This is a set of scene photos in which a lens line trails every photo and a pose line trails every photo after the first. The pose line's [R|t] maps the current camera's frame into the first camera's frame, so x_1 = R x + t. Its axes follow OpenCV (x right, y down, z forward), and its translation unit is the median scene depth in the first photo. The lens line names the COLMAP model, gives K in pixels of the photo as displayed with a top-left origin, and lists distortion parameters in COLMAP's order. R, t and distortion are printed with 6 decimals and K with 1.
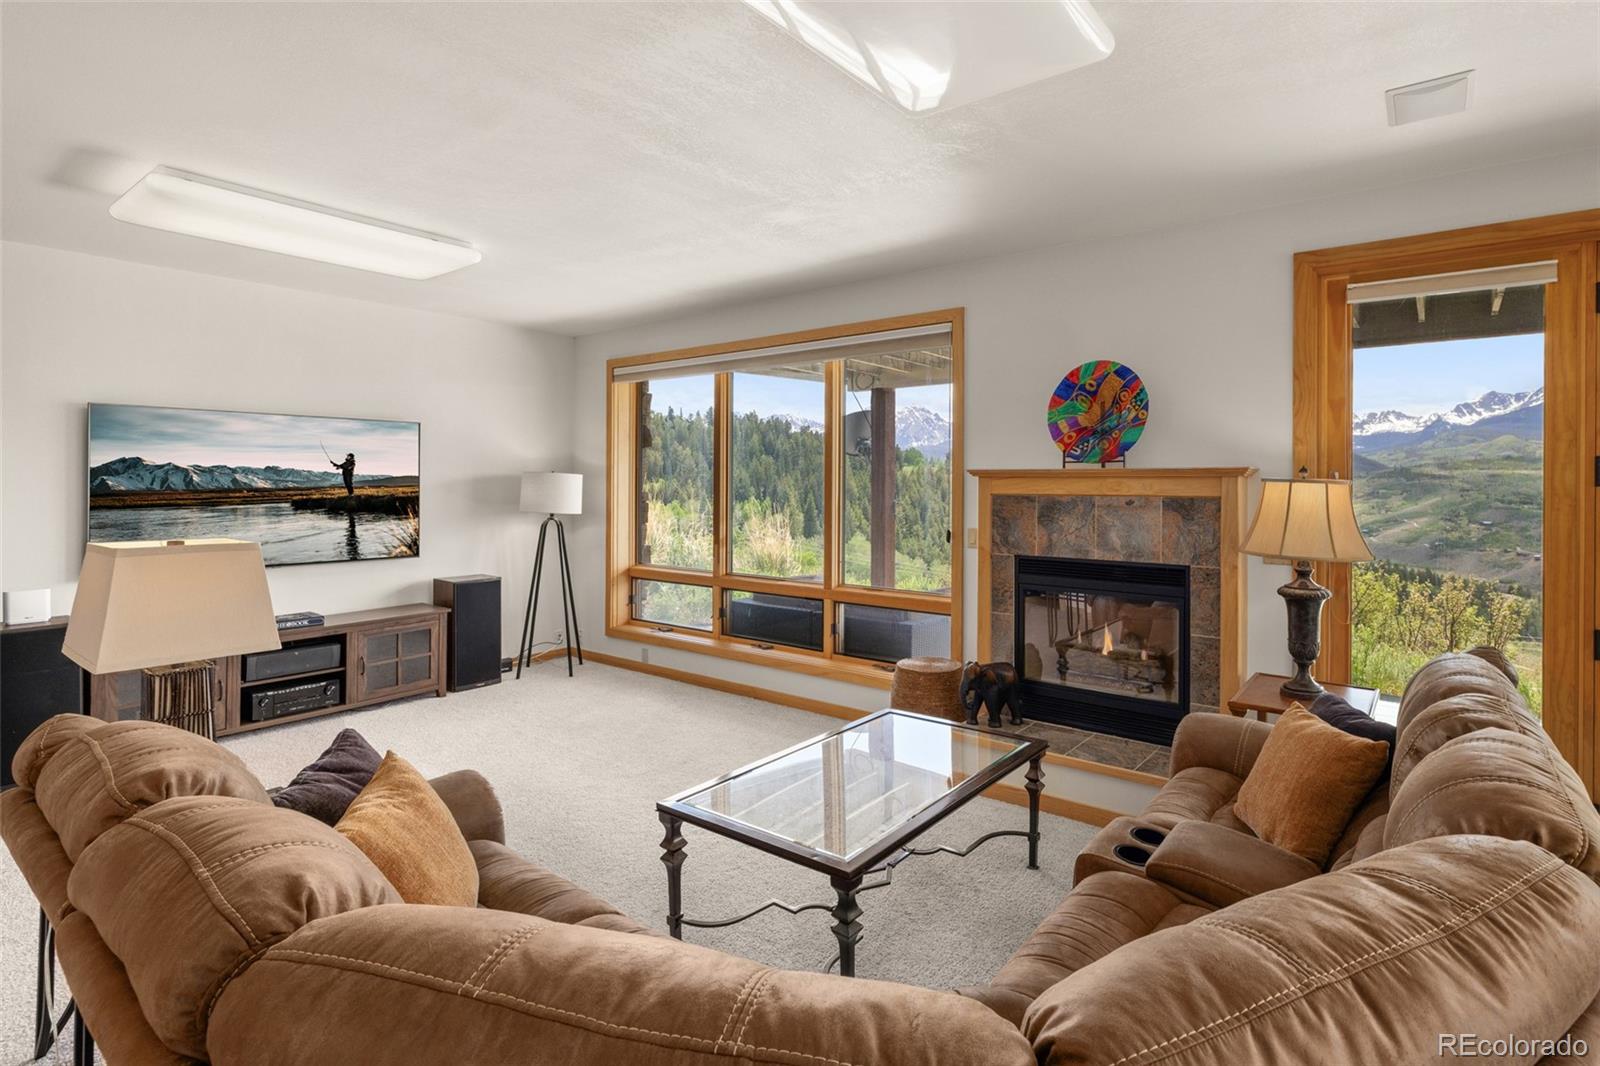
lens RADIAL K [[787.1, 0, 875.5], [0, 787.1, 493.7], [0, 0, 1]] dist [0.001873, 0.000235]
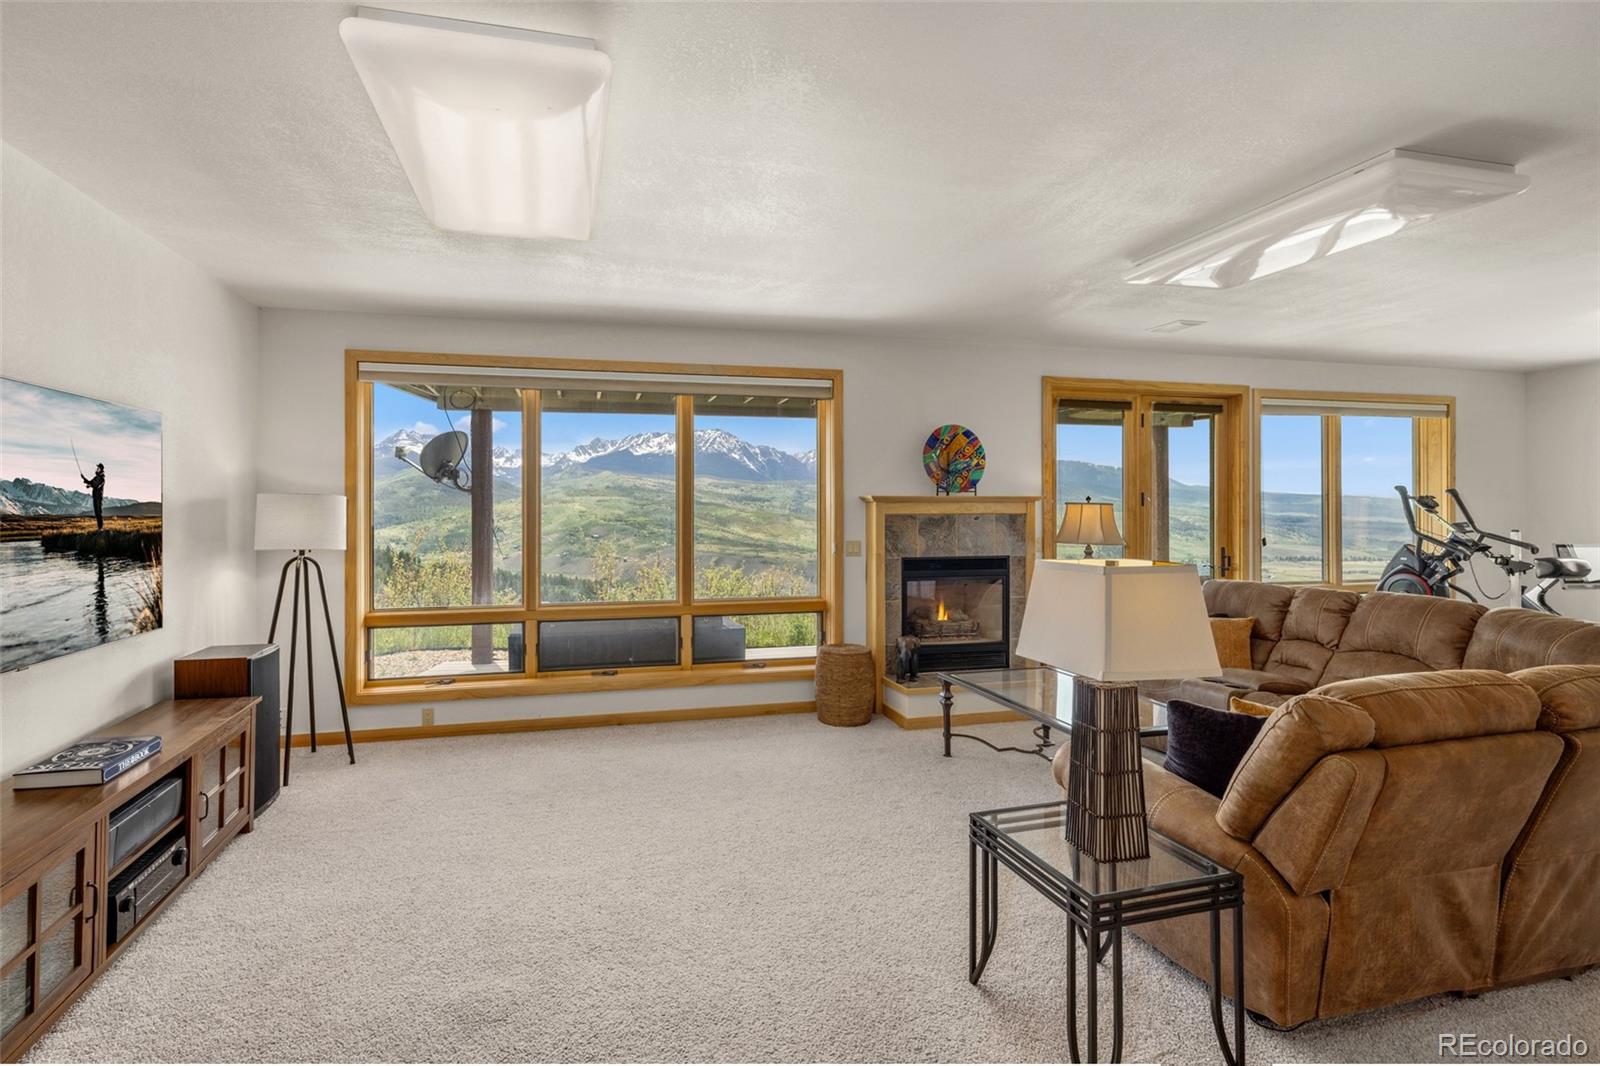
lens RADIAL K [[734.9, 0, 736.4], [0, 734.9, 510.0], [0, 0, 1]] dist [-0.003911, -0.000690]
pose [[0.655245, -0.006630, 0.755388, -0.999800], [0.013741, 0.999901, -0.003143, -0.006188], [-0.755292, 0.012439, 0.655271, 0.373258]]
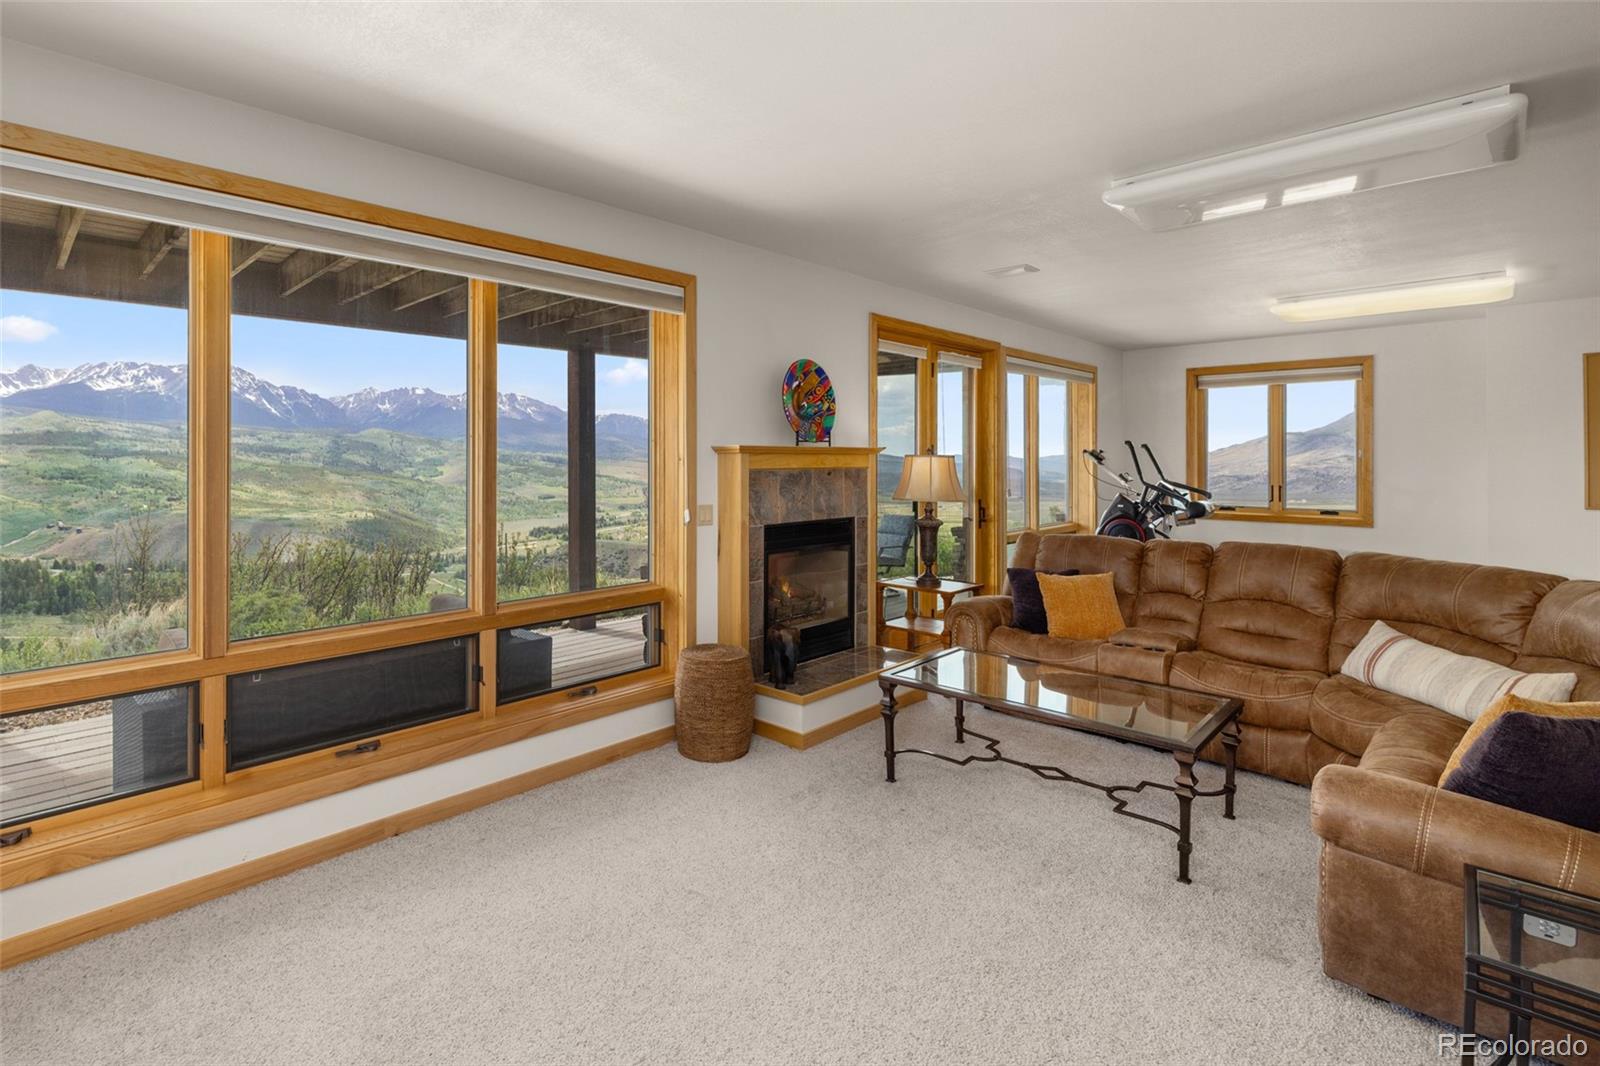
lens RADIAL K [[766.9, 0, 706.6], [0, 766.9, 460.9], [0, 0, 1]] dist [0.000711, 0.000067]
pose [[0.176479, -0.005438, 0.984289, -0.881317], [0.015298, 0.999879, 0.002782, -0.014648], [-0.984185, 0.014567, 0.176541, 0.897067]]
